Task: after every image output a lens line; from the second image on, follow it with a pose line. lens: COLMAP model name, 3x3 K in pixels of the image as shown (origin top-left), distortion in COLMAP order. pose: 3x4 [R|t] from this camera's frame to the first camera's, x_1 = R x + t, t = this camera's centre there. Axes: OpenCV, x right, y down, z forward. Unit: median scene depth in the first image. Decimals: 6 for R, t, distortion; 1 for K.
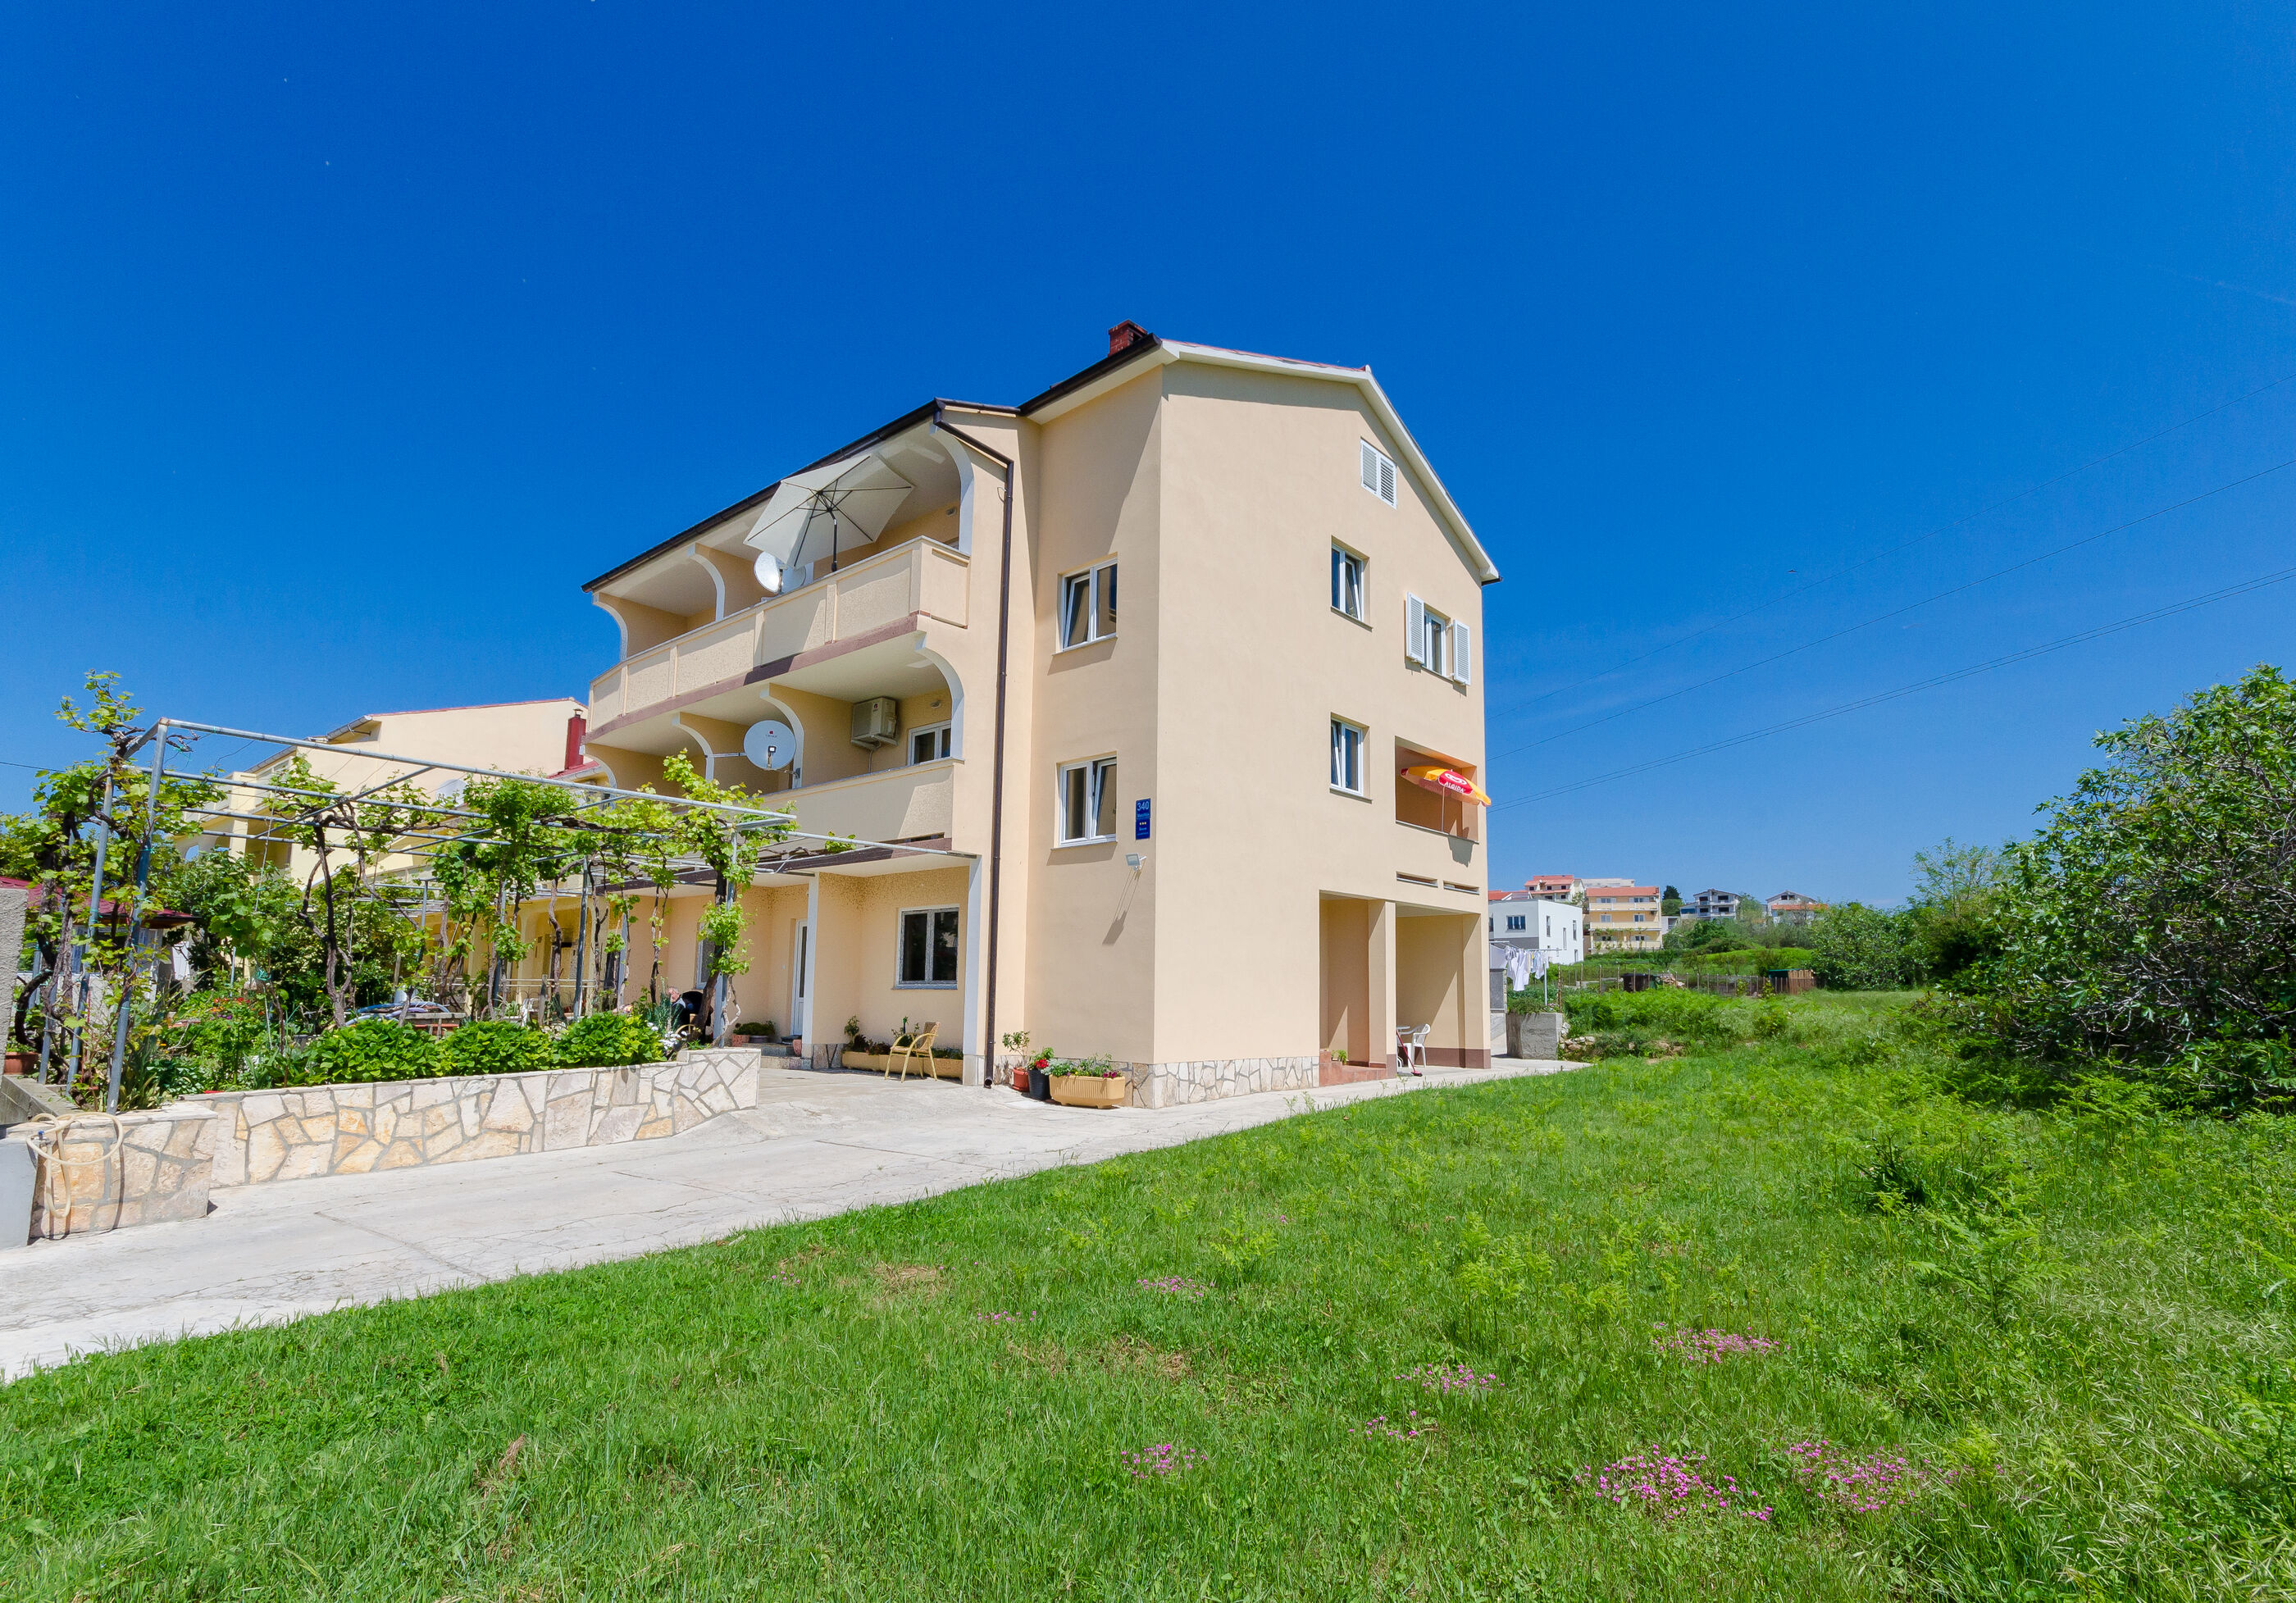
lens RADIAL K [[1076.5, 0, 1149.1], [0, 1076.5, 923.0], [0, 0, 1]] dist [0.011586, -0.000091]
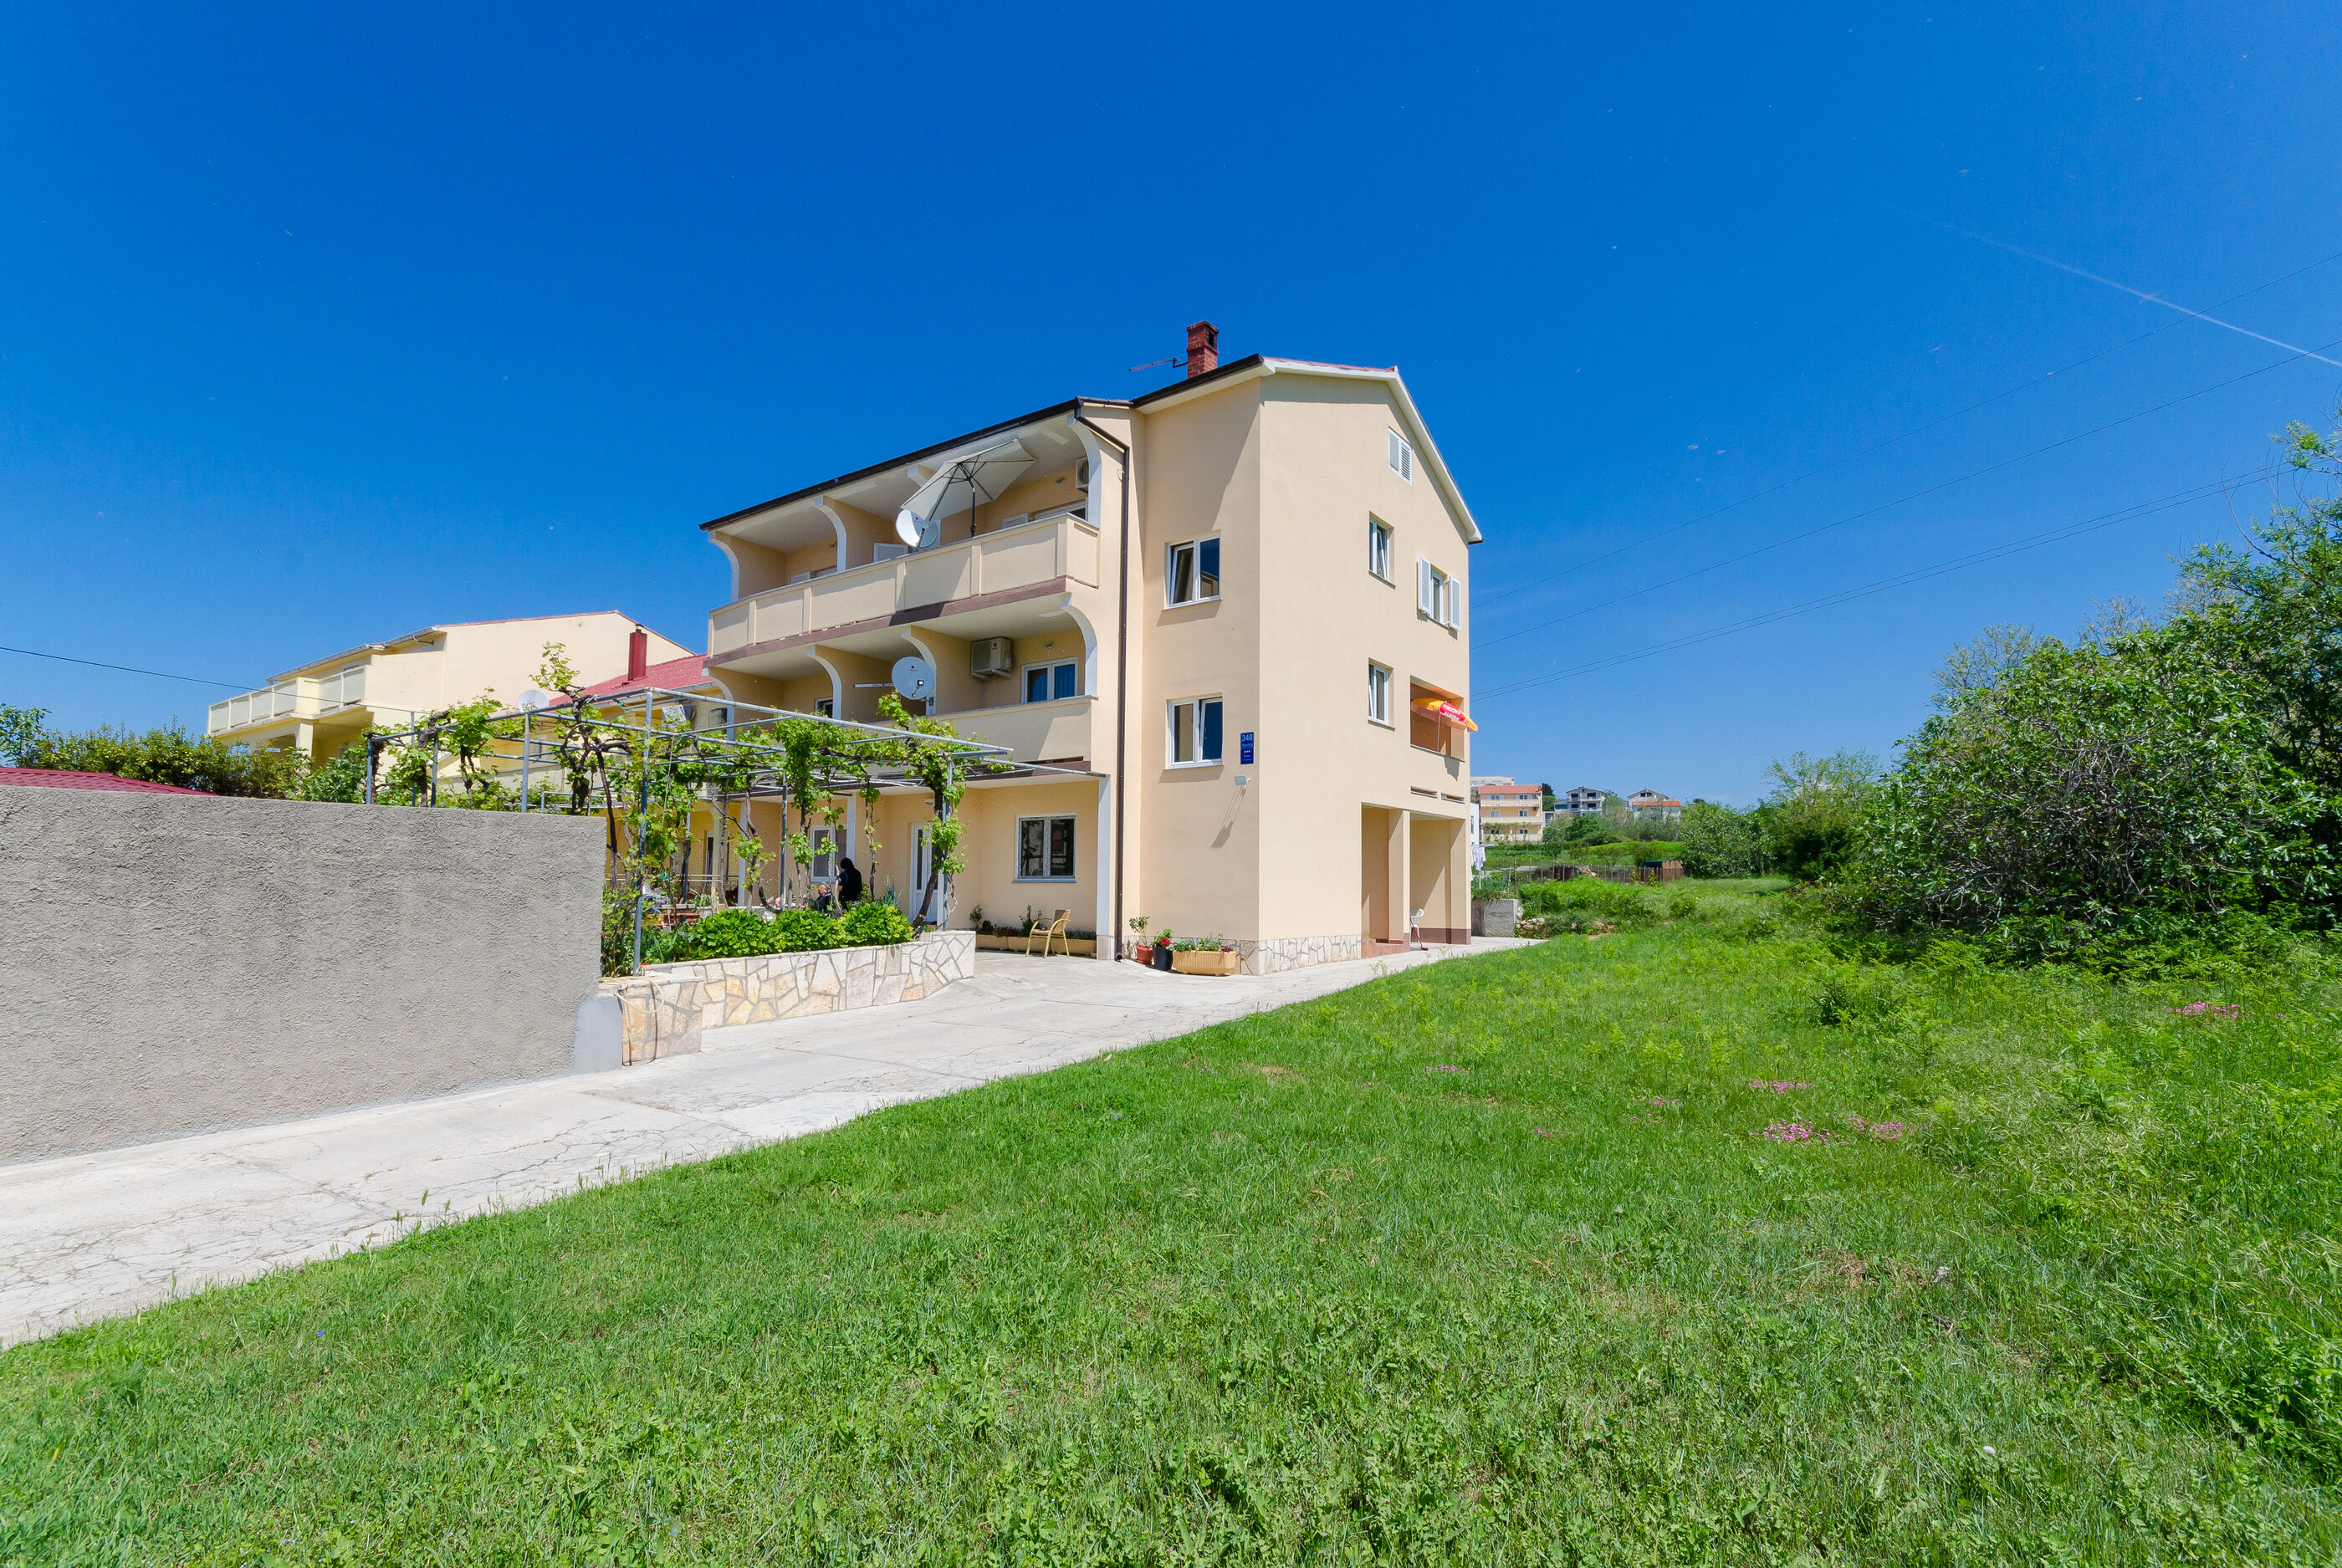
lens RADIAL K [[1015.9, 0, 1174.0], [0, 1015.9, 868.8], [0, 0, 1]] dist [0.010553, 0.000096]
pose [[0.994726, -0.001978, 0.102545, -0.192980], [-0.003407, 0.998625, 0.052314, -0.015492], [-0.102507, -0.052387, 0.993352, -0.163457]]
